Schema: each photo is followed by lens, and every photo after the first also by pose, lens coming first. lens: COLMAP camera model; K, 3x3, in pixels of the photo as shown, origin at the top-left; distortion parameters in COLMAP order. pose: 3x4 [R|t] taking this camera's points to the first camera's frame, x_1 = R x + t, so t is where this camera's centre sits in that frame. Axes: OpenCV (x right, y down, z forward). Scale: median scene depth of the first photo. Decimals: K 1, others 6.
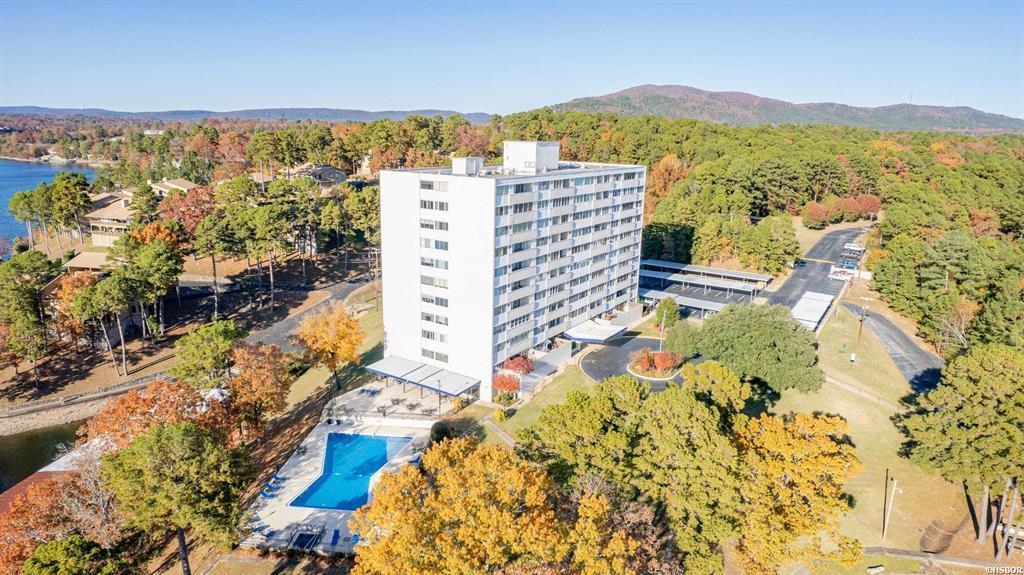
lens RADIAL K [[649.9, 0, 513.5], [0, 649.9, 287.8], [0, 0, 1]] dist [-0.055762, 0.035556]
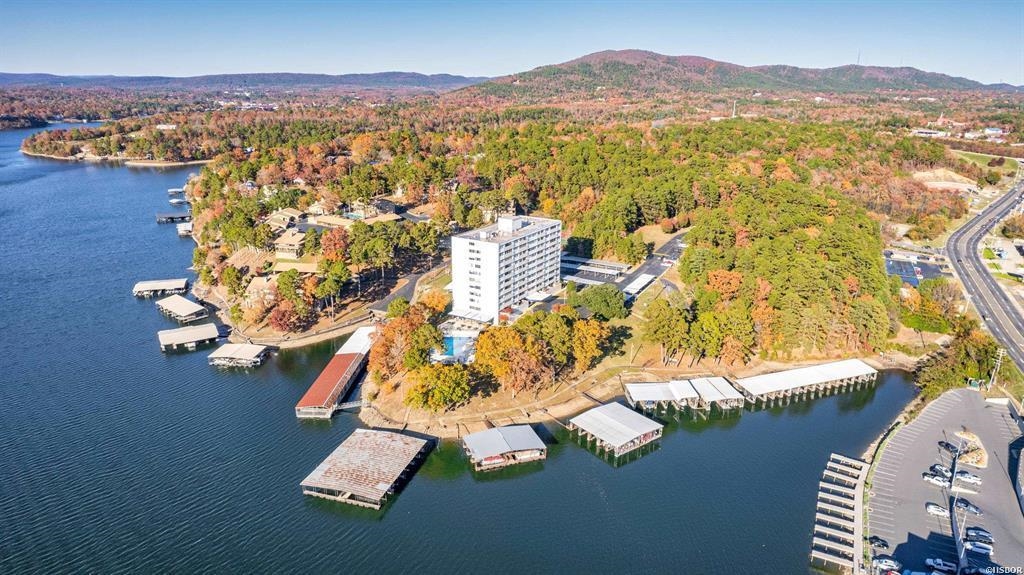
lens RADIAL K [[649.9, 0, 511.6], [0, 649.9, 286.6], [0, 0, 1]] dist [-0.055762, 0.035556]
pose [[0.998603, -0.027763, 0.044951, -0.075181], [0.025007, 0.997840, 0.060752, -0.111508], [-0.046540, -0.059543, 0.997140, -1.305451]]
